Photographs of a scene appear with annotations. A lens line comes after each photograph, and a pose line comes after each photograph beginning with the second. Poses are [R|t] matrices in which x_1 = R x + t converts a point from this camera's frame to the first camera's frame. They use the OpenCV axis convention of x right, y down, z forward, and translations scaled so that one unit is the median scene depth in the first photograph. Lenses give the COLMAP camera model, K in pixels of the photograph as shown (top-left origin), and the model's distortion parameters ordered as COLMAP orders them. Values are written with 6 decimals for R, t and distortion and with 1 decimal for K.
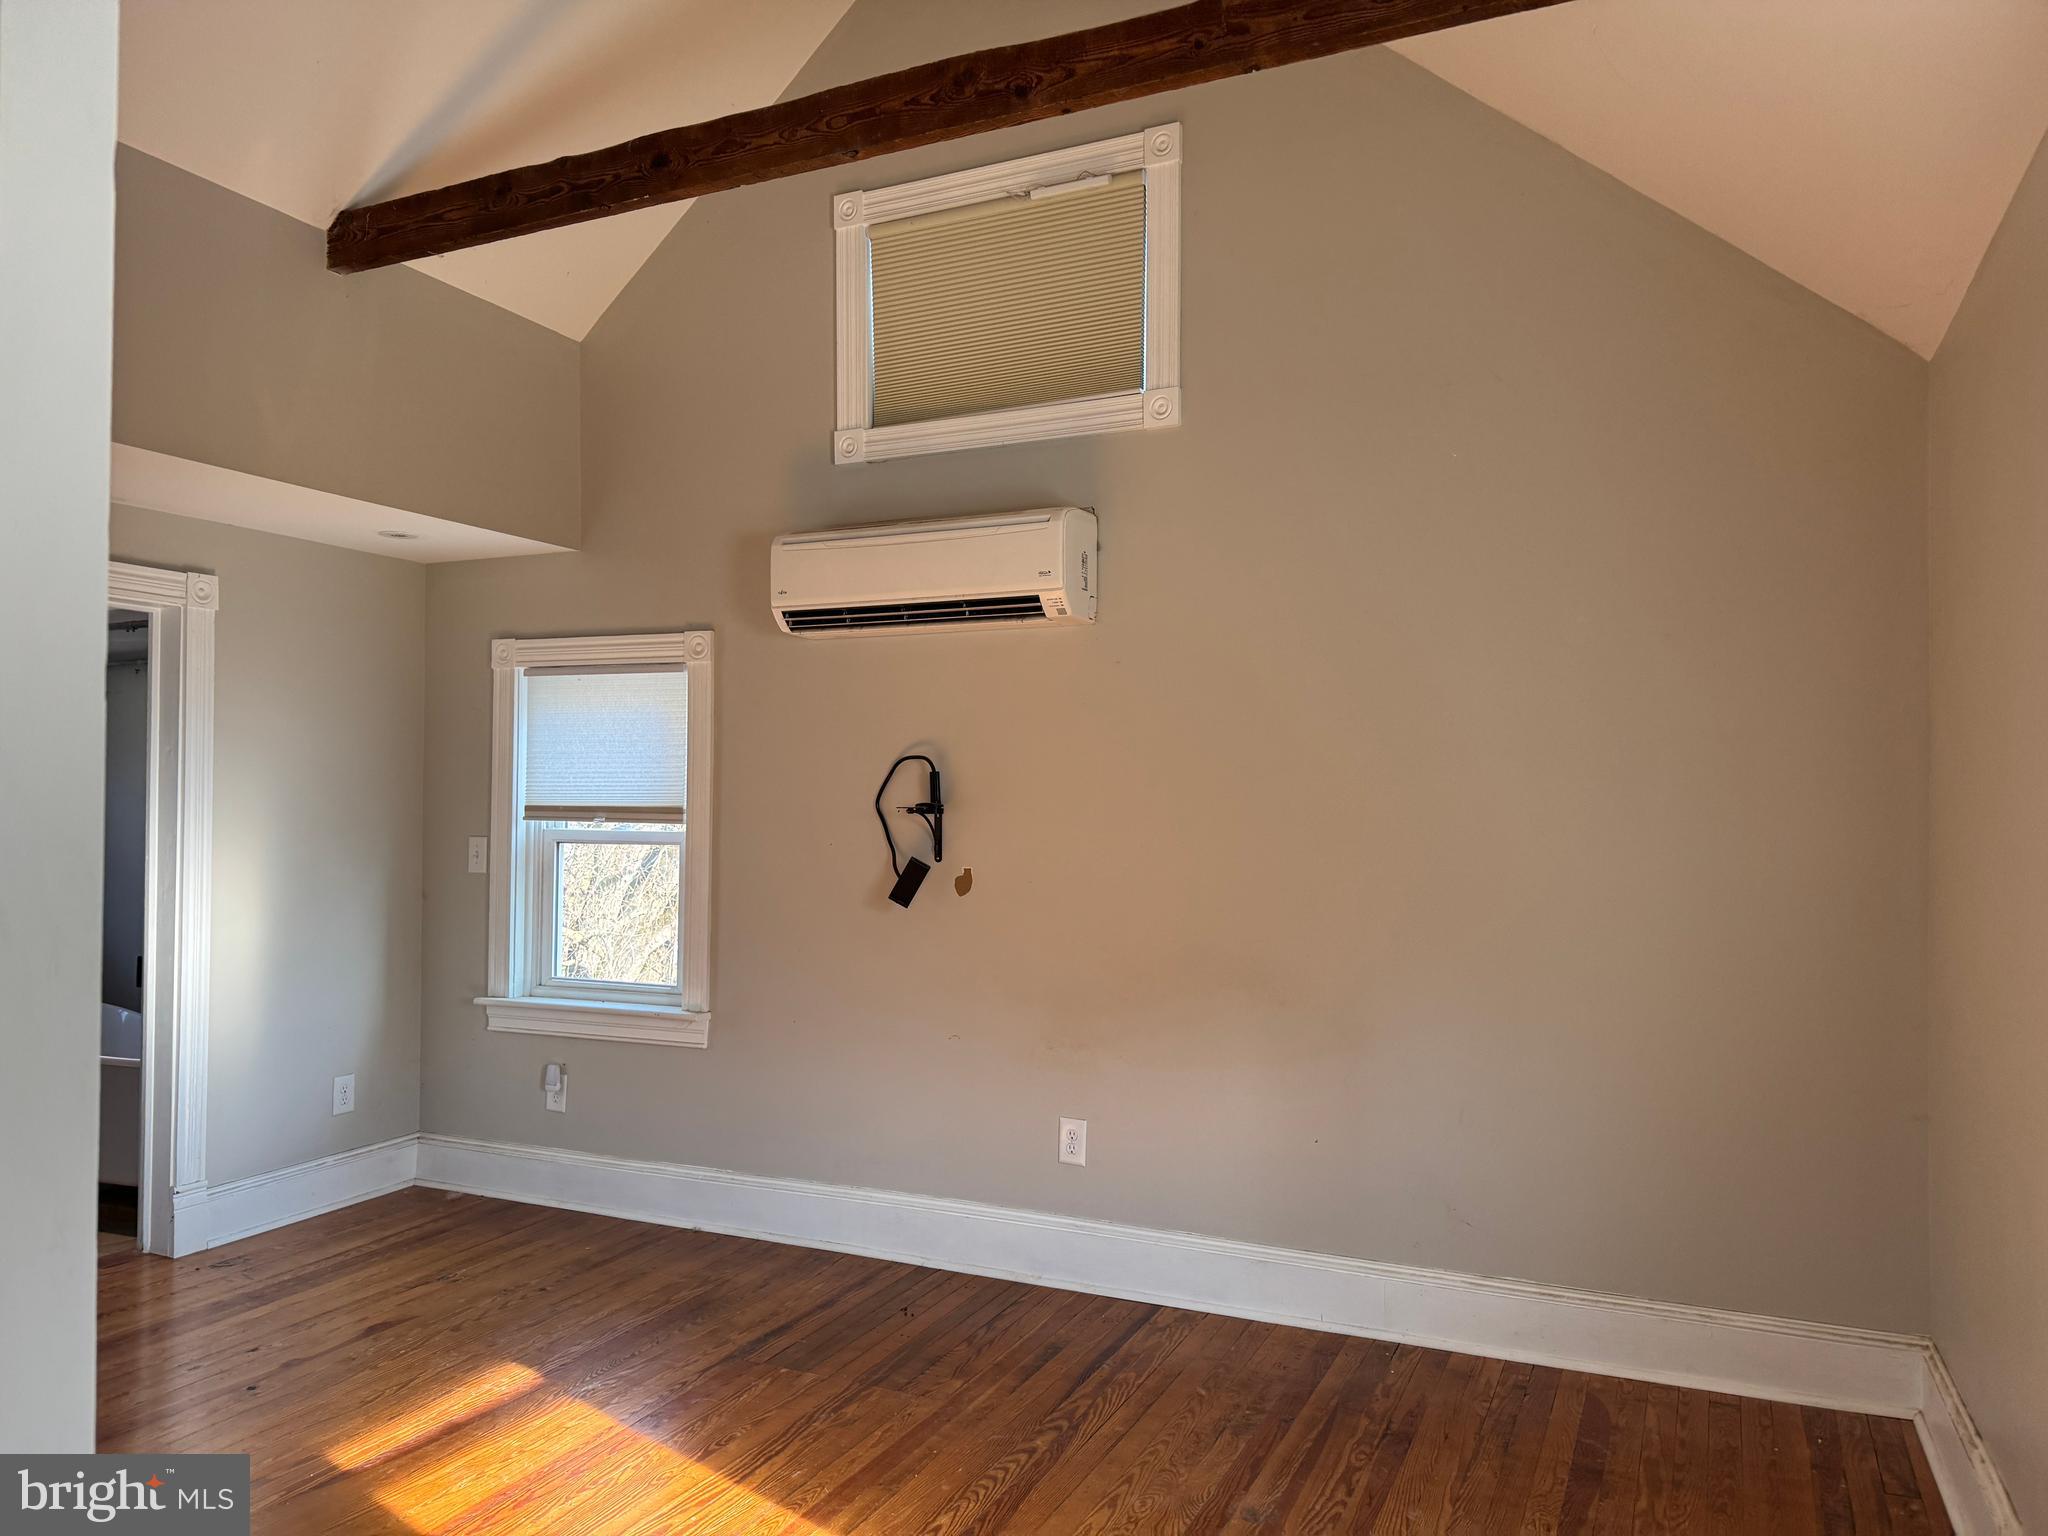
lens RADIAL K [[1440.8, 0, 1012.8], [0, 1440.8, 775.9], [0, 0, 1]] dist [0.104183, -0.123391]
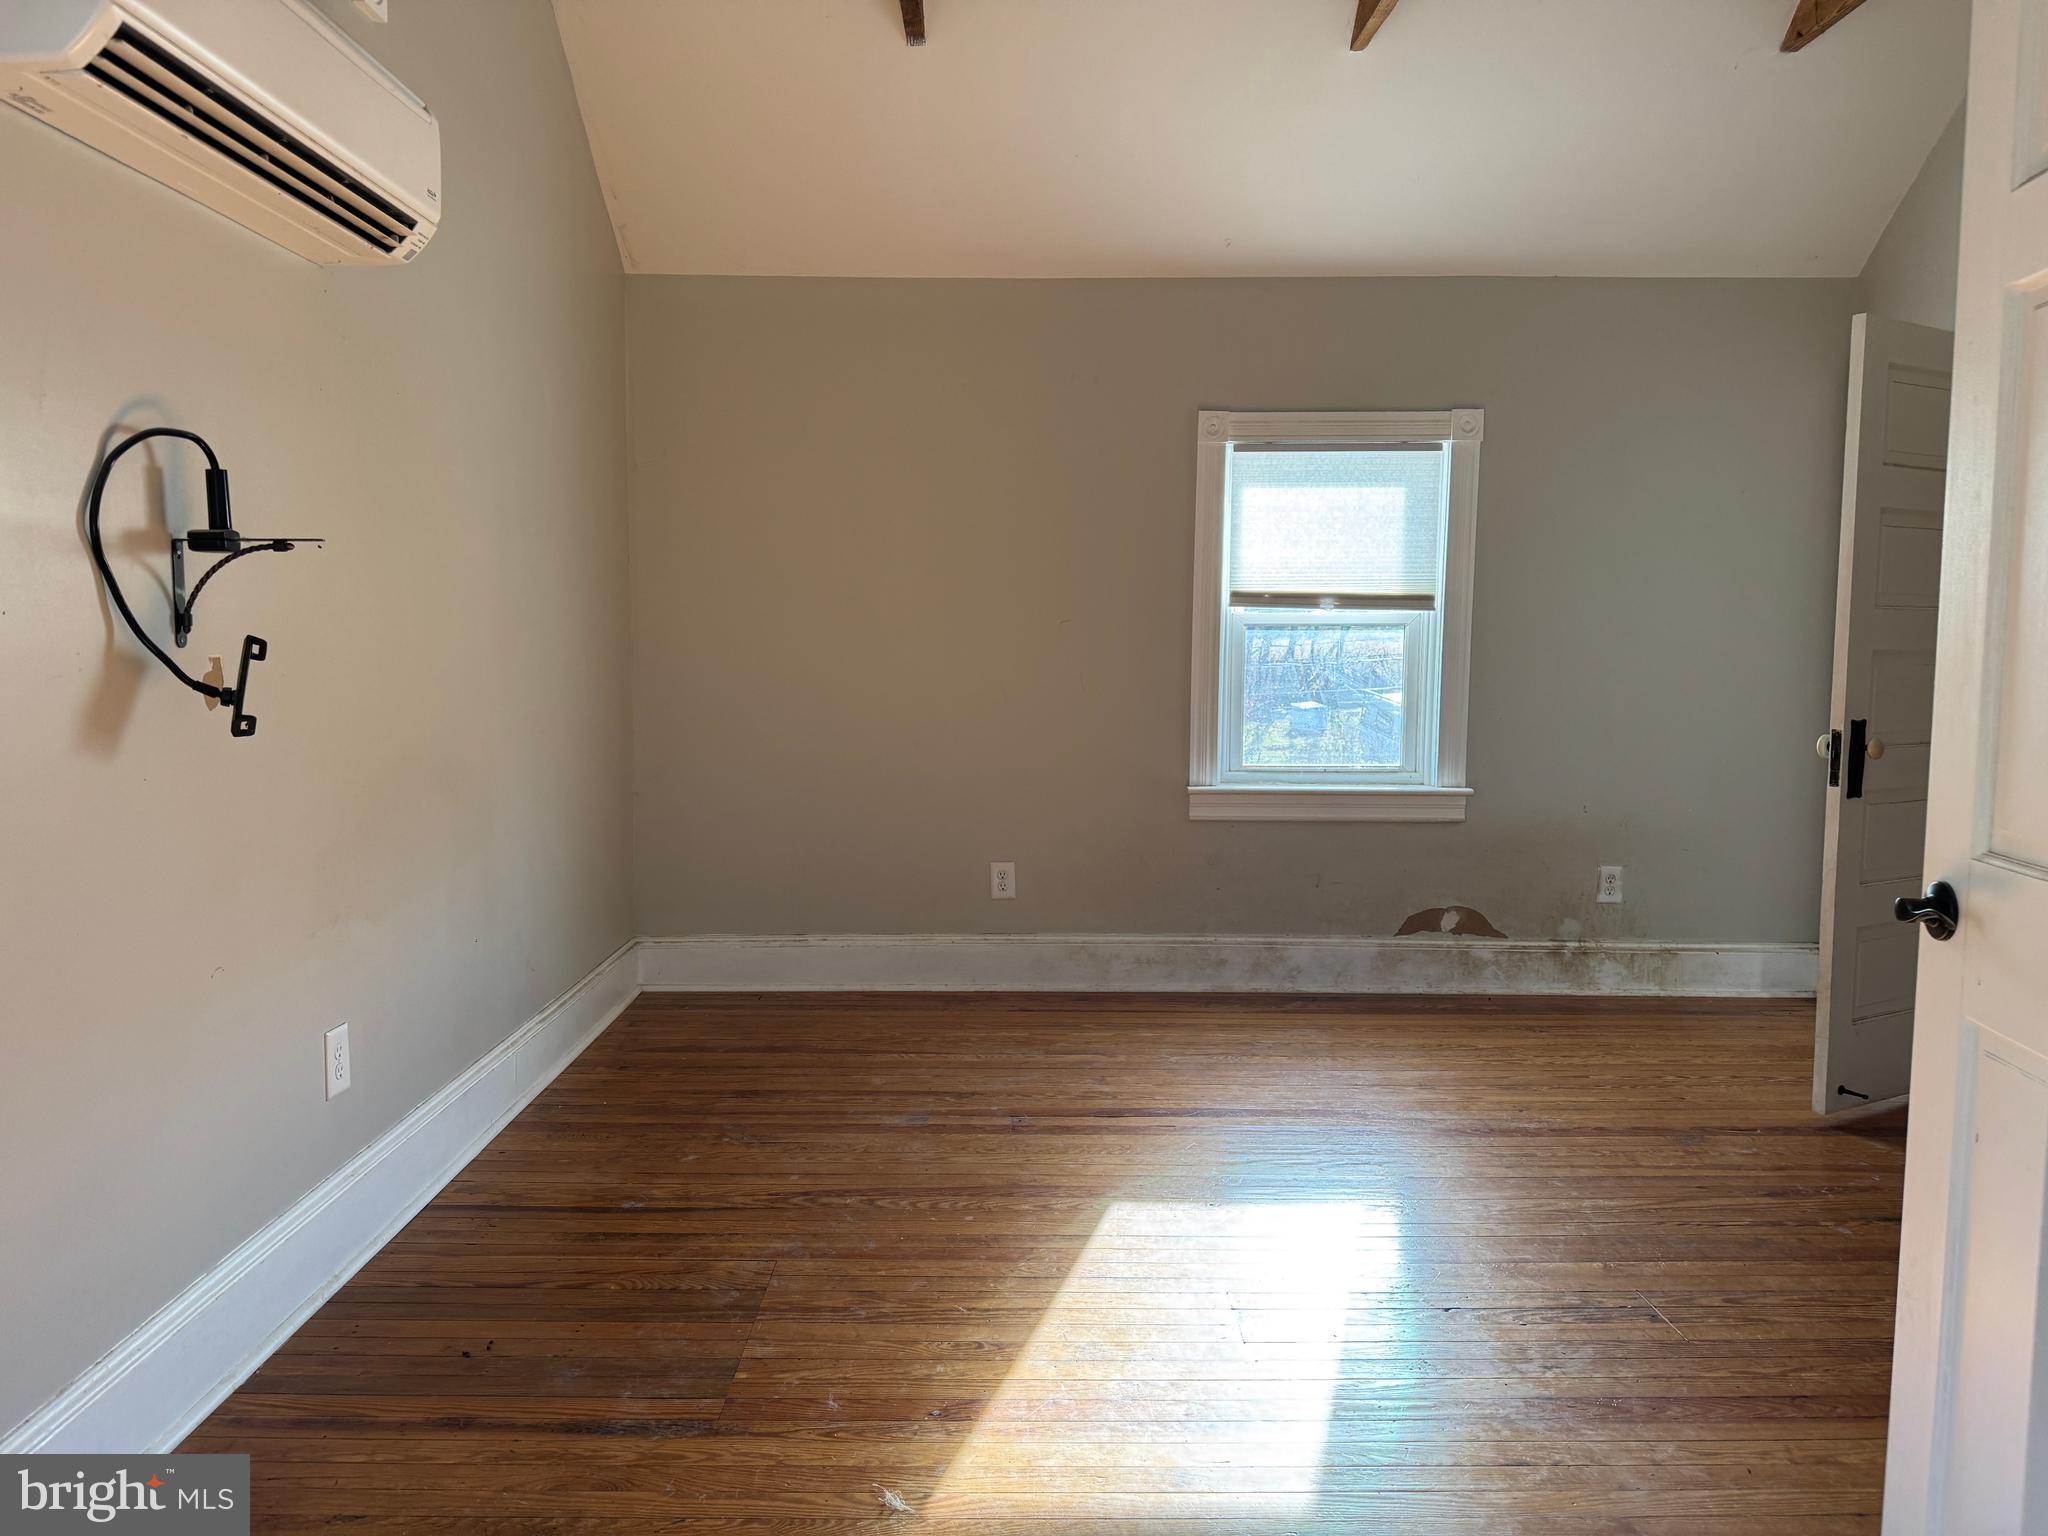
lens RADIAL K [[1430.2, 0, 1032.6], [0, 1430.2, 756.4], [0, 0, 1]] dist [0.112273, -0.189308]
pose [[-0.470169, -0.080633, 0.878885, -0.639804], [-0.047467, 0.996687, 0.066047, 0.049875], [-0.881299, -0.010664, -0.472439, 0.962810]]
